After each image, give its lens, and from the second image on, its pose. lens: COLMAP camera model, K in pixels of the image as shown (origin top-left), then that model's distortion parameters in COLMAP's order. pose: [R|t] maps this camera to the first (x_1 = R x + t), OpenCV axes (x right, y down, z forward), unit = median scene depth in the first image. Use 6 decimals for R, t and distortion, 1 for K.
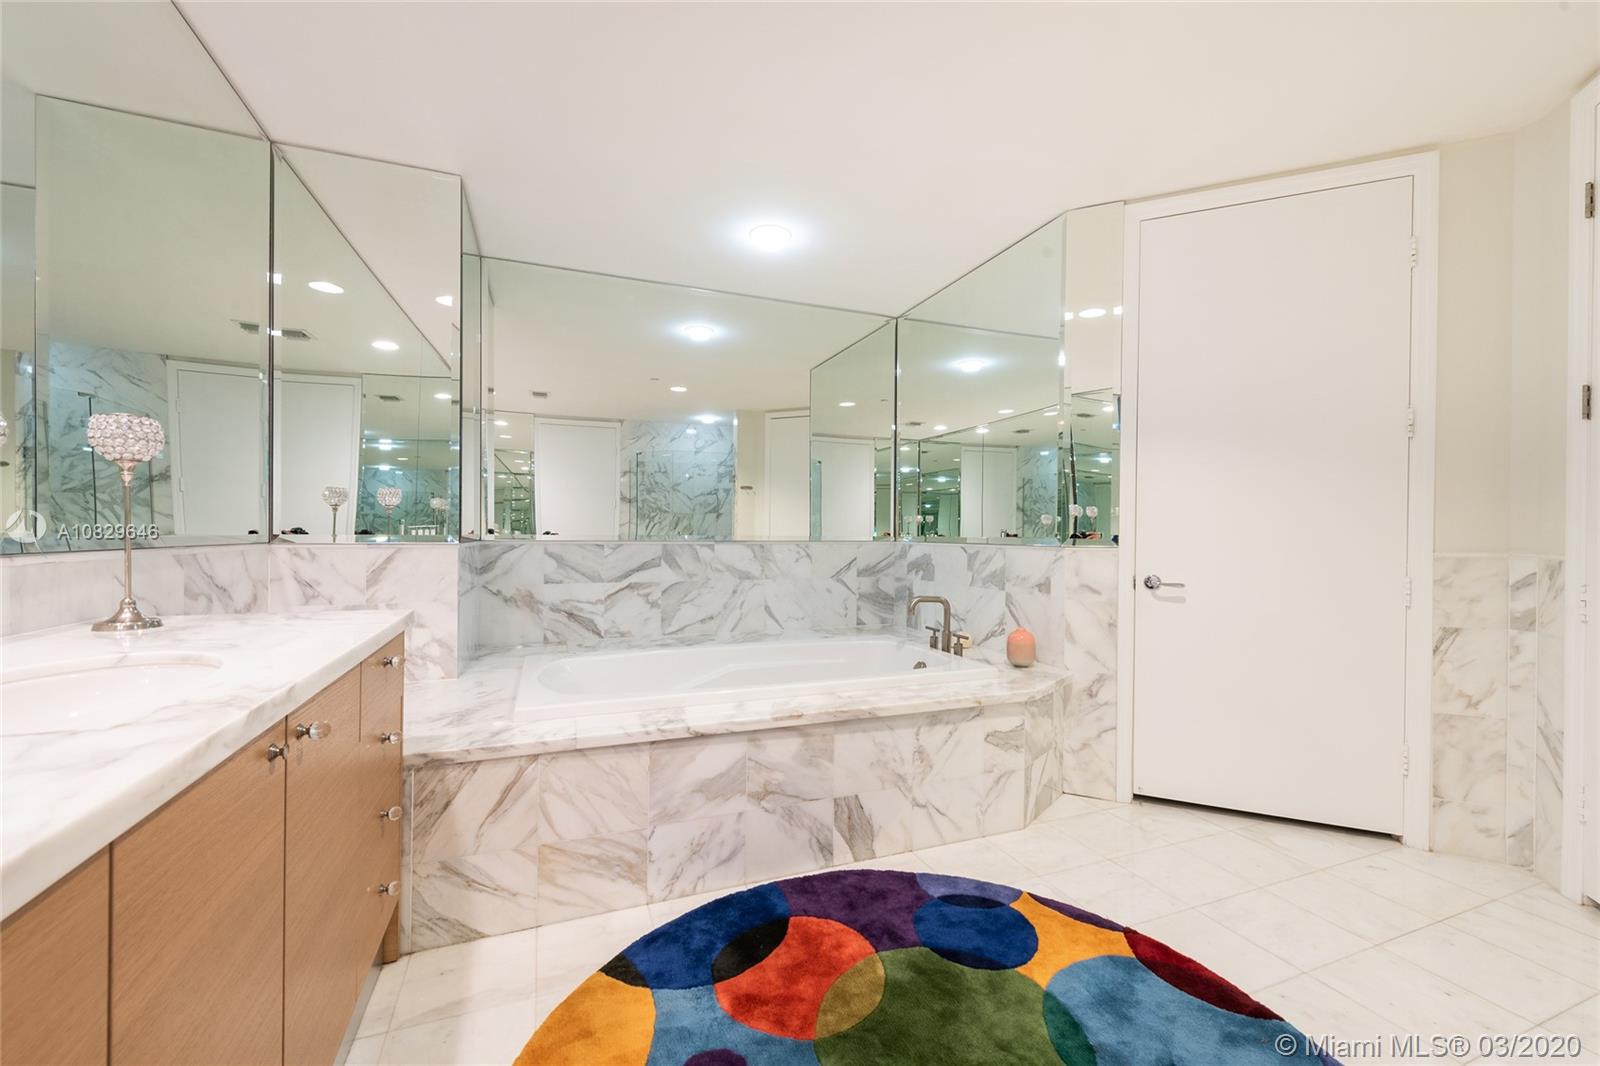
lens RADIAL K [[641.5, 0, 796.9], [0, 641.5, 535.6], [0, 0, 1]] dist [0.004538, -0.000180]
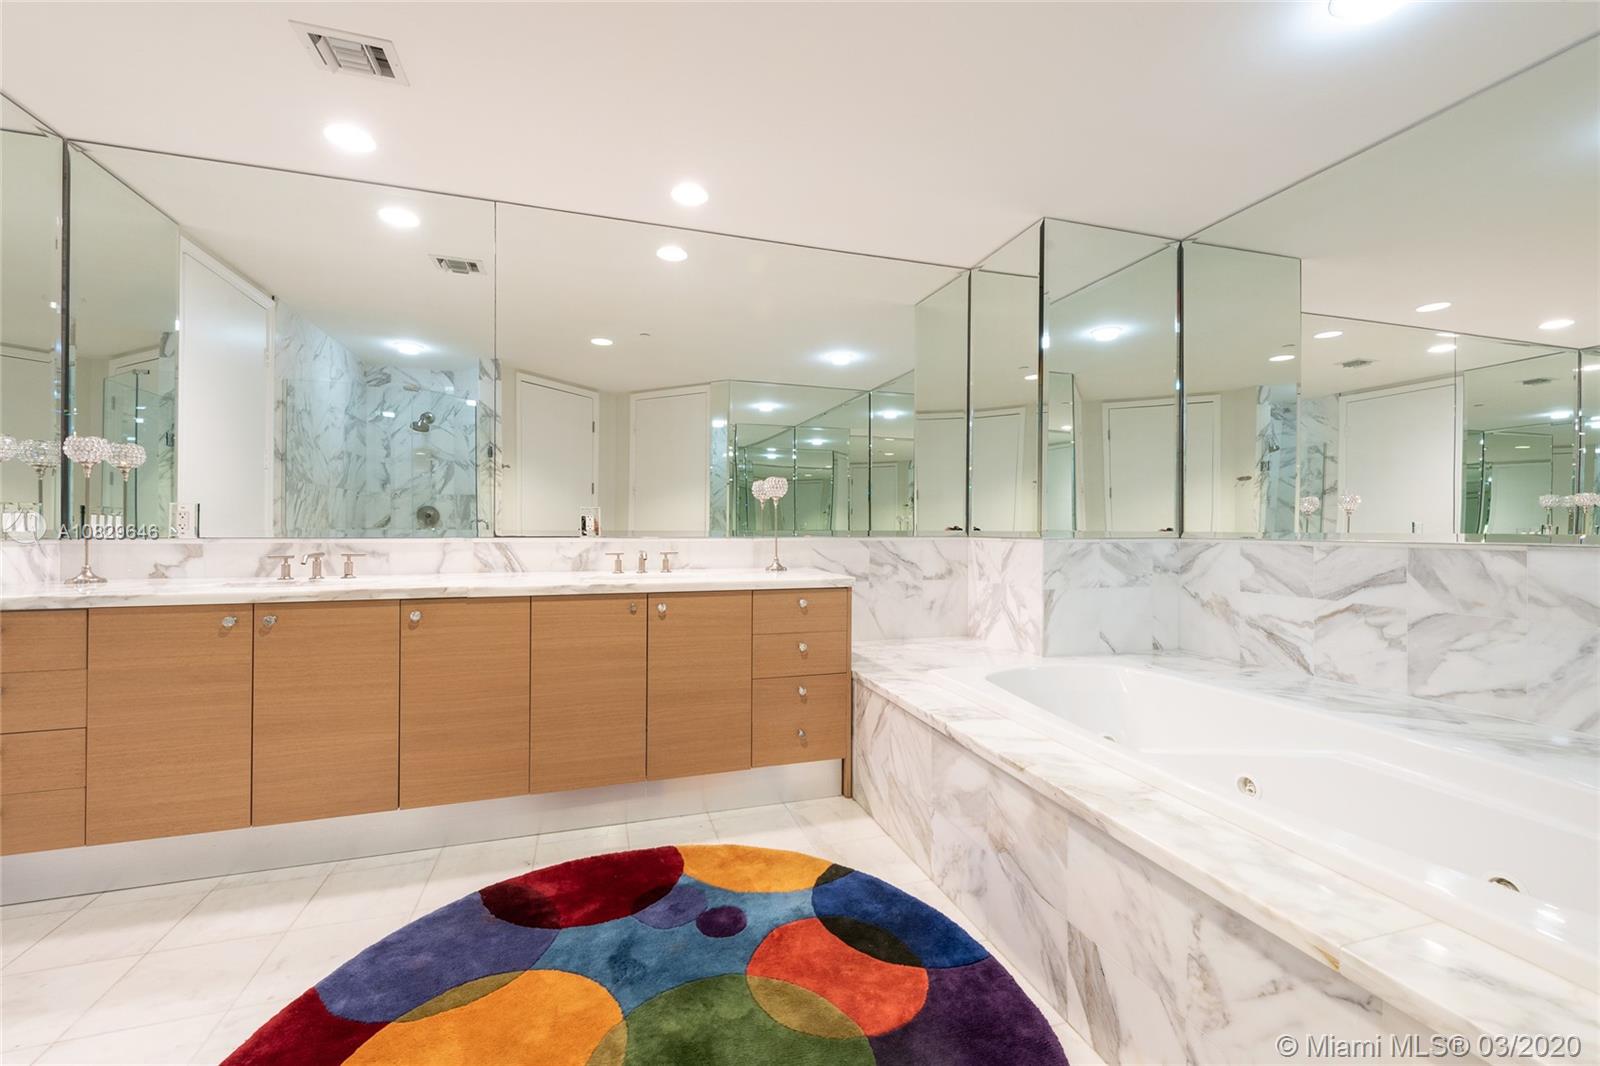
lens RADIAL K [[641.5, 0, 795.1], [0, 641.5, 528.1], [0, 0, 1]] dist [0.004538, -0.000180]
pose [[-0.071126, -0.006575, -0.997446, 0.699145], [-0.007725, 0.999952, -0.006040, 0.004142], [0.997437, 0.007276, -0.071173, 0.706463]]
